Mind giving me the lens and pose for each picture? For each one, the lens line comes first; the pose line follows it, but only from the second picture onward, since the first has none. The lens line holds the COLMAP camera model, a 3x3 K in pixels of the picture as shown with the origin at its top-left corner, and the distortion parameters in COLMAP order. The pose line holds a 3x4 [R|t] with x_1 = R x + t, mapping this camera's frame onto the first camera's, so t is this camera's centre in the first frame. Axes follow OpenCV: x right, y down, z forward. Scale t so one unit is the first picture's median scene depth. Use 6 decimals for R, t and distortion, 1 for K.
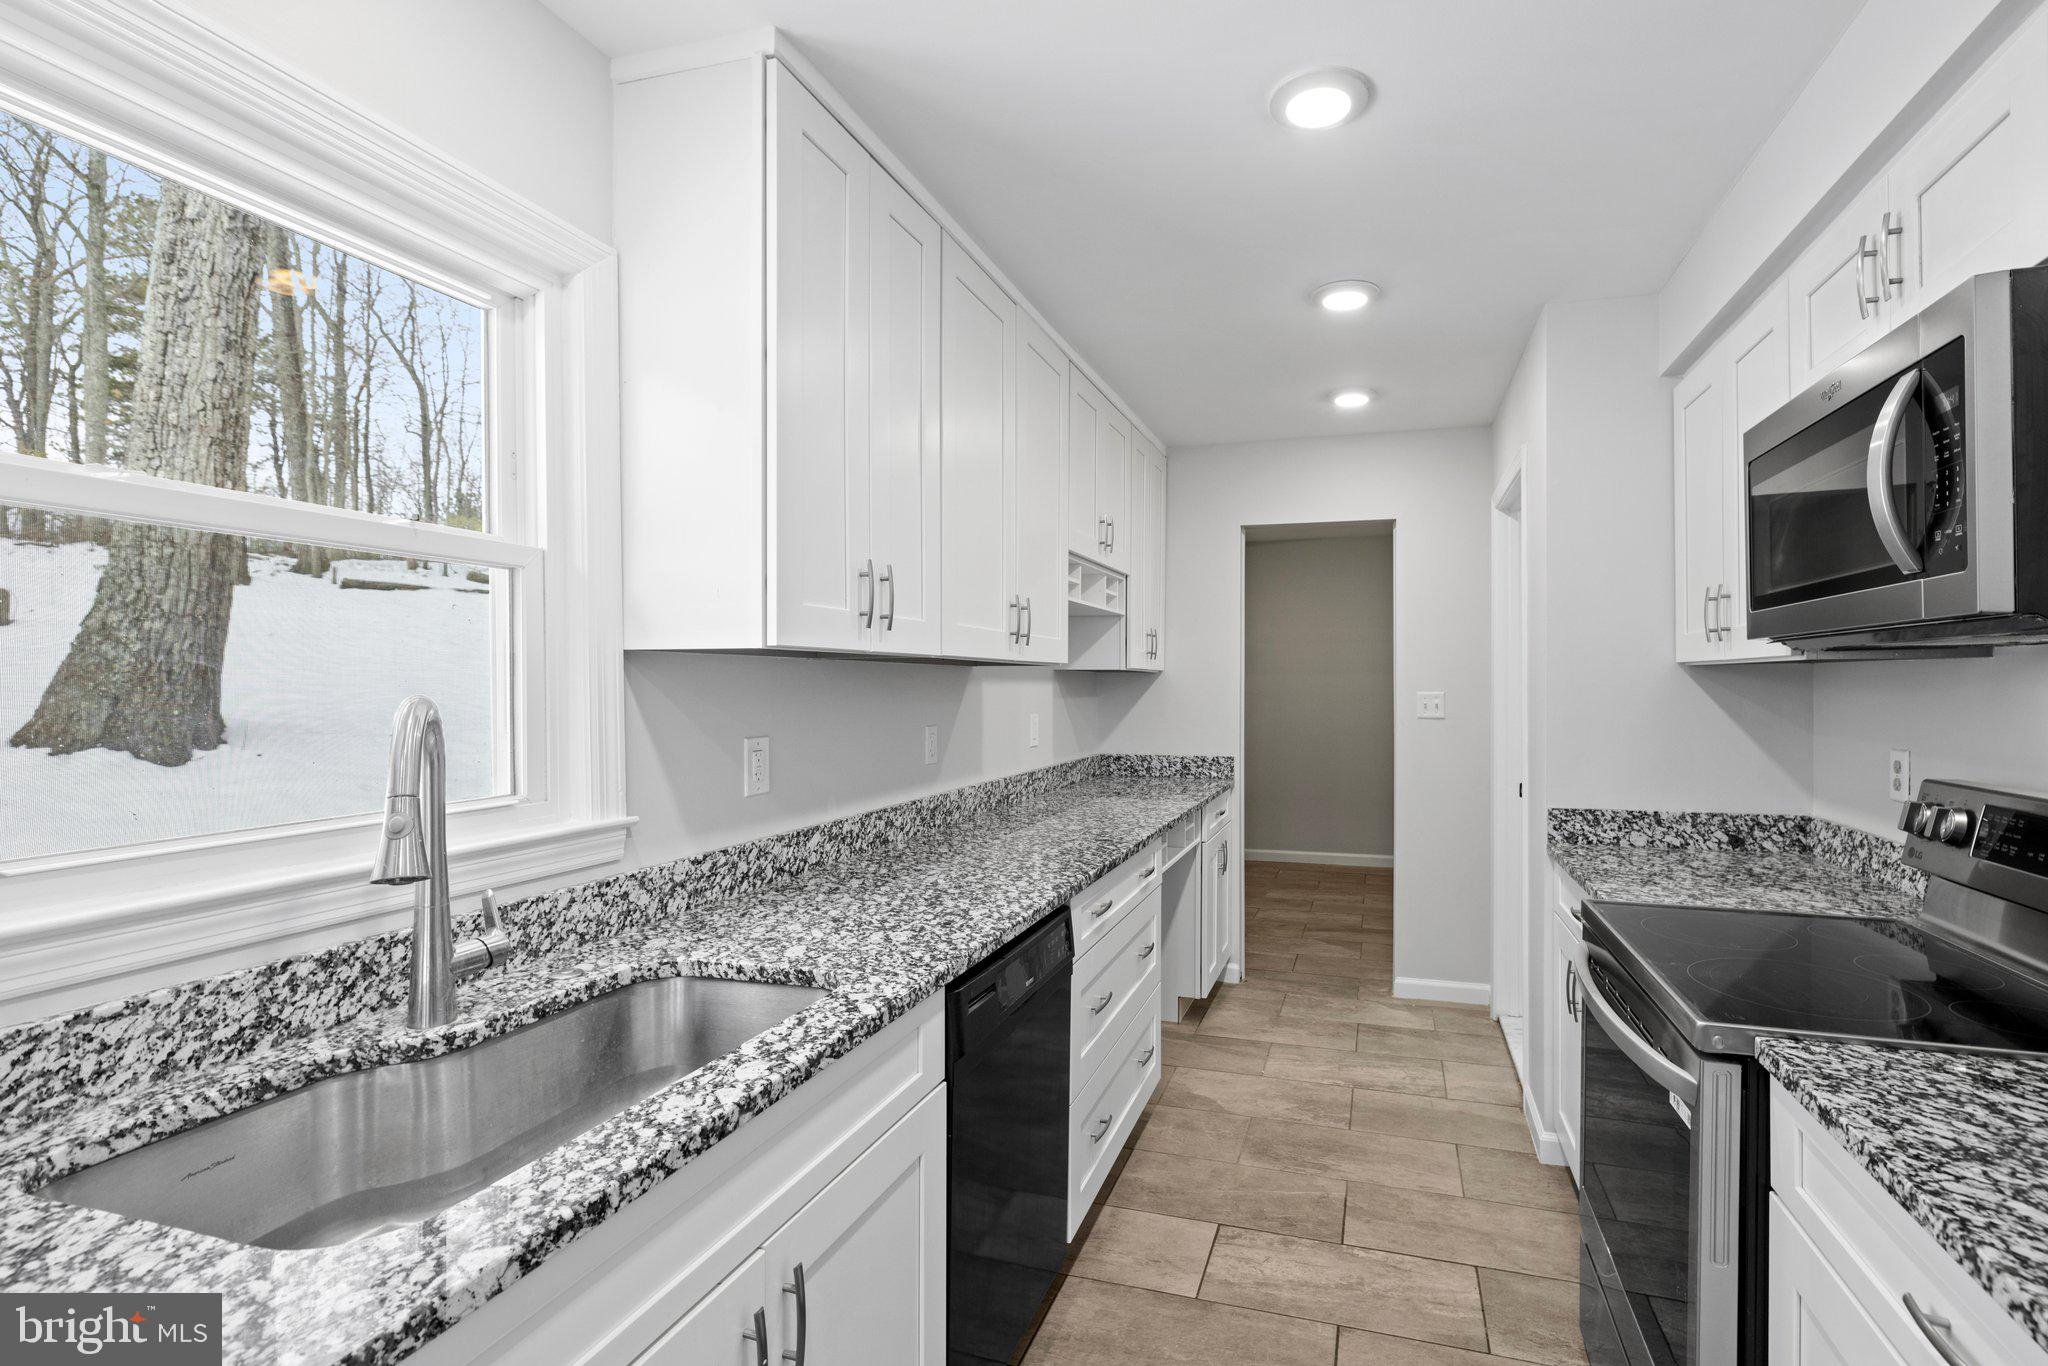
lens RADIAL K [[982.0, 0, 997.1], [0, 982.0, 684.8], [0, 0, 1]] dist [0.005332, -0.001175]
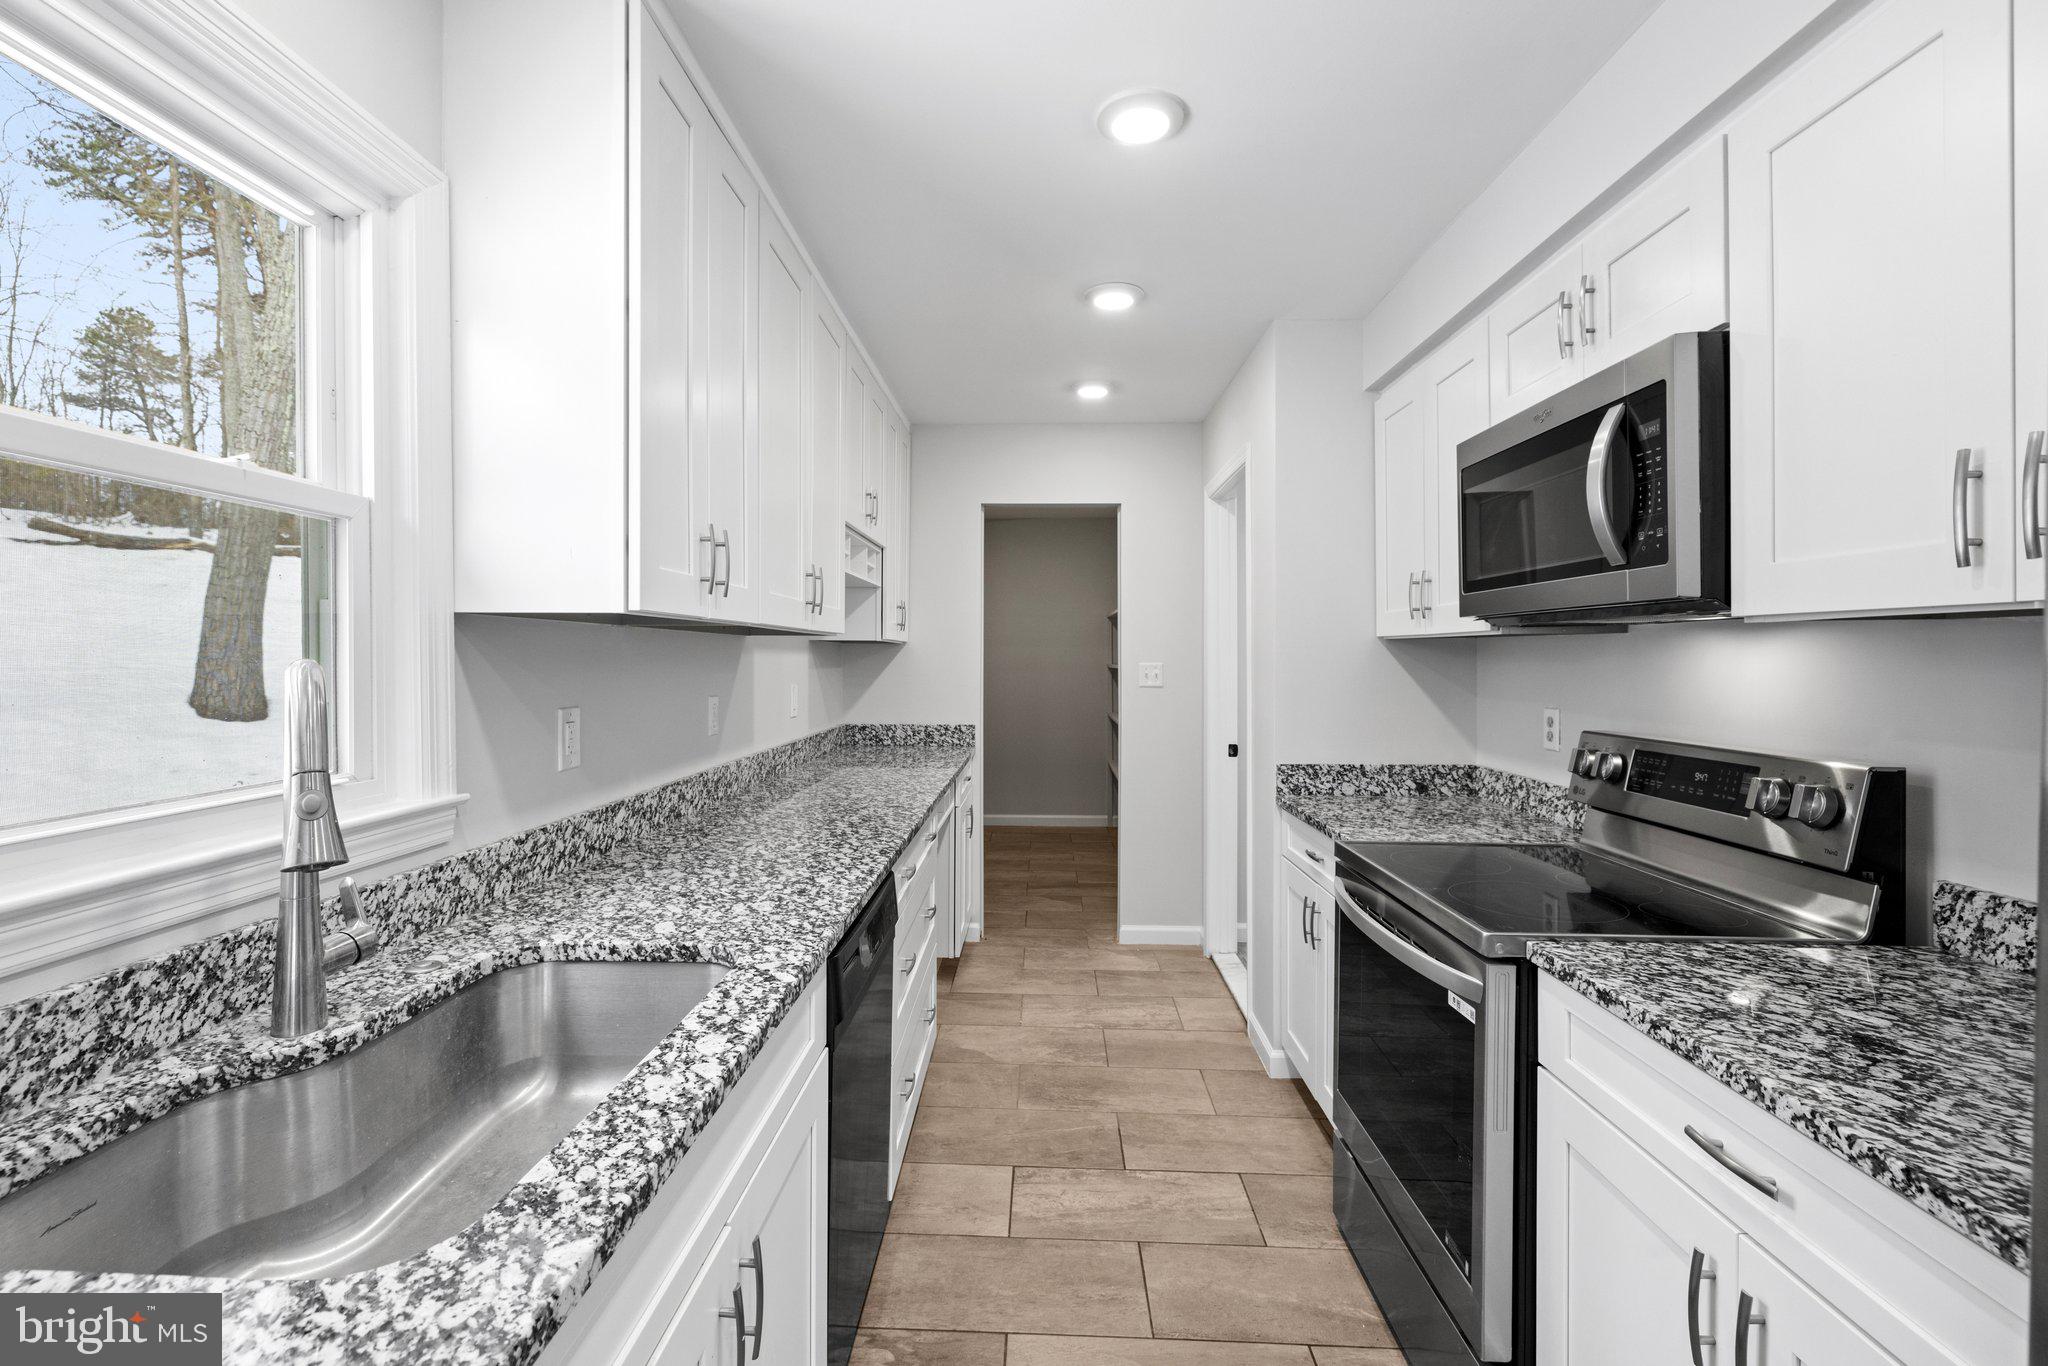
lens RADIAL K [[984.7, 0, 917.5], [0, 984.7, 655.1], [0, 0, 1]] dist [0.000258, 0.000076]
pose [[0.968882, 0.003289, 0.247501, -0.172707], [-0.002562, 0.999991, -0.003261, 0.005742], [-0.247509, 0.002526, 0.968882, 0.003095]]
